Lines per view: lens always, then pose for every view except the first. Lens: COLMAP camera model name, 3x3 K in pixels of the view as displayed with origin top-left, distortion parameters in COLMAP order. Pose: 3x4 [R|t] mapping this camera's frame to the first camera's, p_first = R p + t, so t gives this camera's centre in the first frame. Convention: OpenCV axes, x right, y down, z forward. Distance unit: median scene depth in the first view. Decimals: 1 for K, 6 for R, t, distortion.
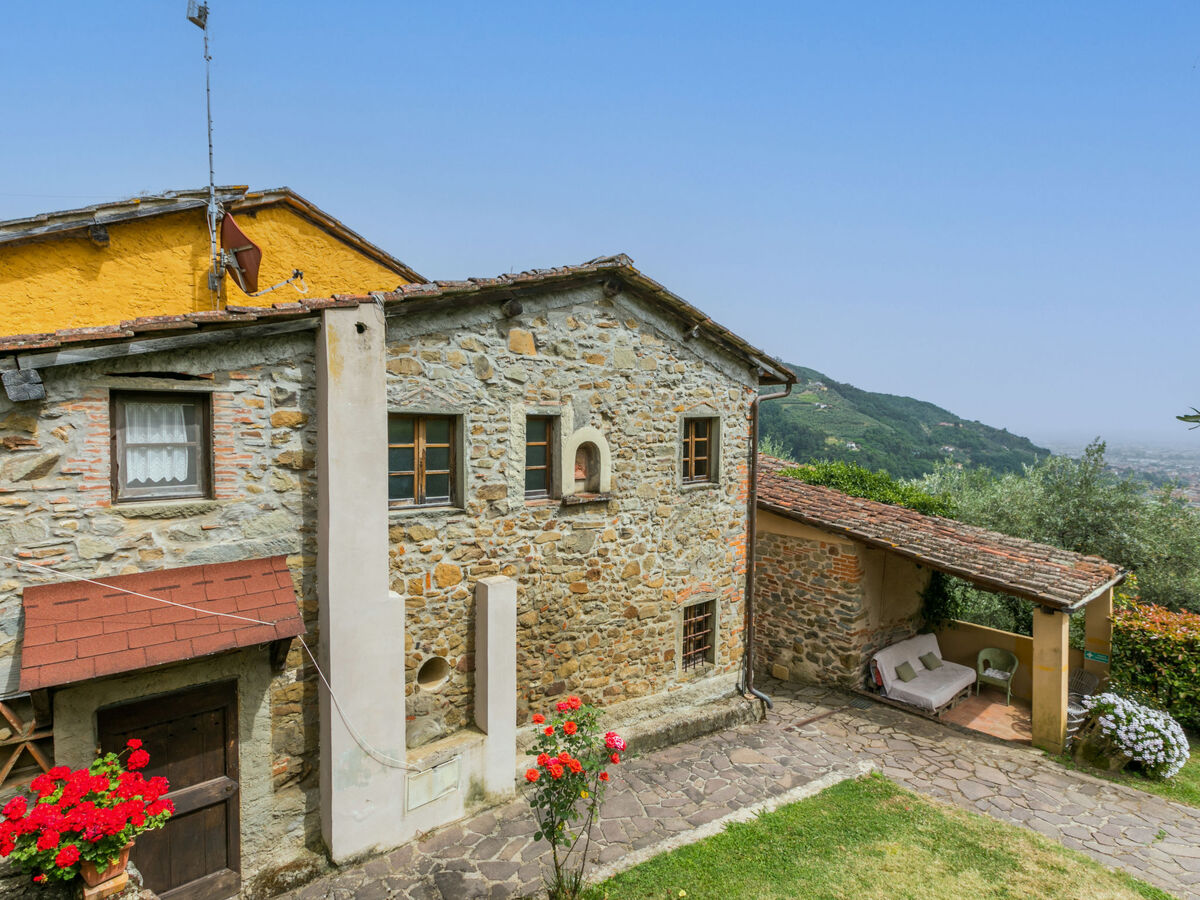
lens RADIAL K [[616.6, 0, 593.5], [0, 616.6, 452.9], [0, 0, 1]] dist [0.000725, 0.000727]
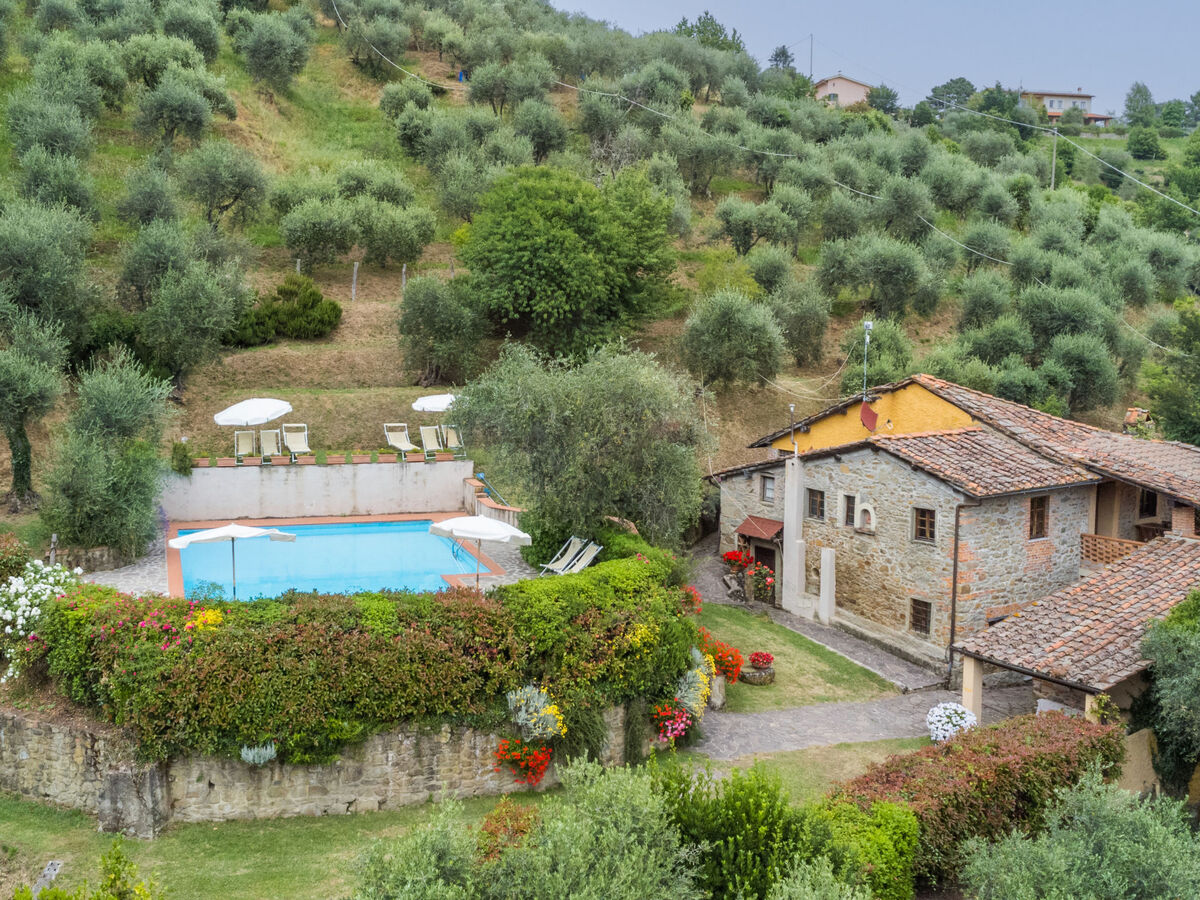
lens RADIAL K [[1203.4, 0, 532.1], [0, 1203.4, 374.3], [0, 0, 1]] dist [0.010225, 0.009326]
pose [[-0.107040, 0.049322, -0.993031, 4.841708], [-0.057277, 0.996804, 0.055683, -0.738242], [0.992603, 0.062838, -0.103873, 0.123689]]
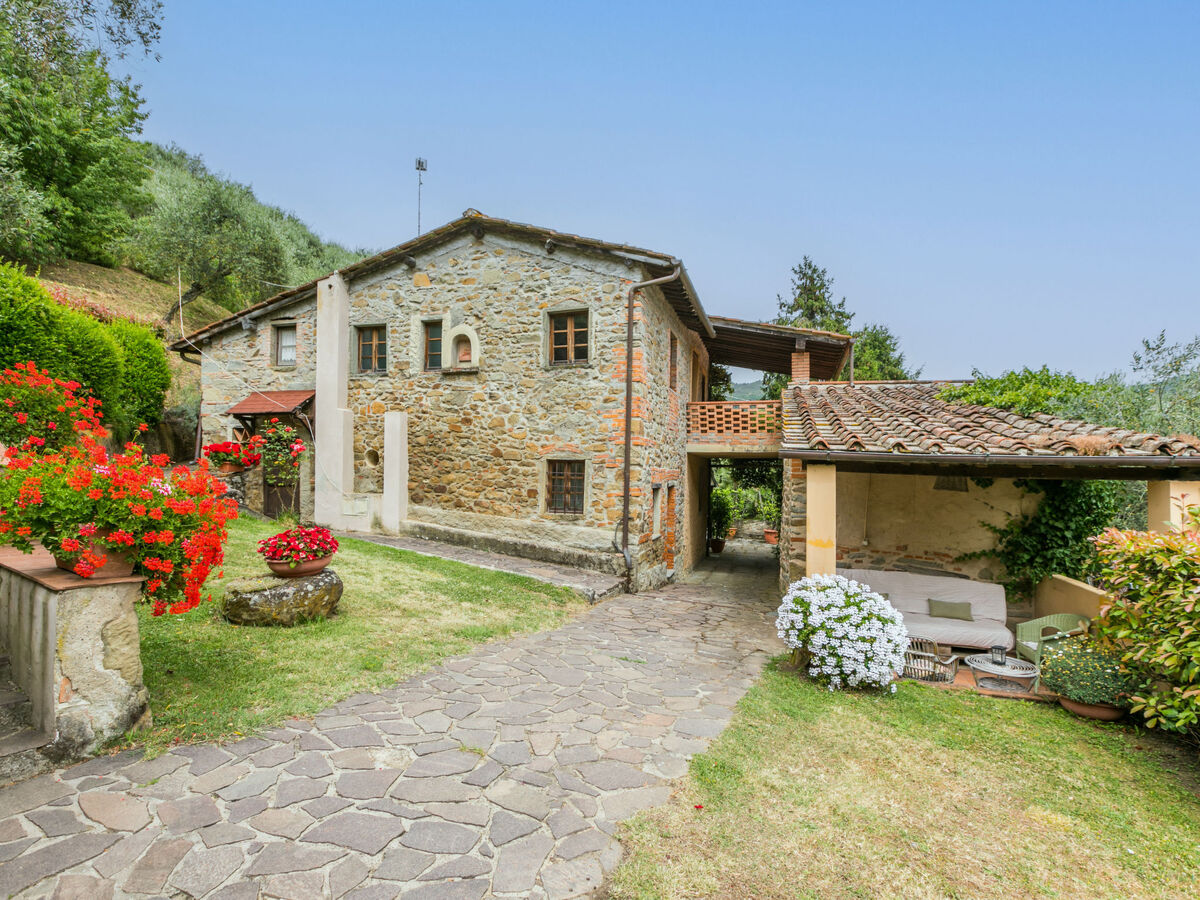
lens RADIAL K [[621.1, 0, 593.2], [0, 621.1, 466.8], [0, 0, 1]] dist [-0.005203, 0.000124]
pose [[0.545215, -0.003987, -0.838287, 1.450508], [-0.045898, 0.998347, -0.034600, 0.346756], [0.837039, 0.057341, 0.544131, 0.429309]]
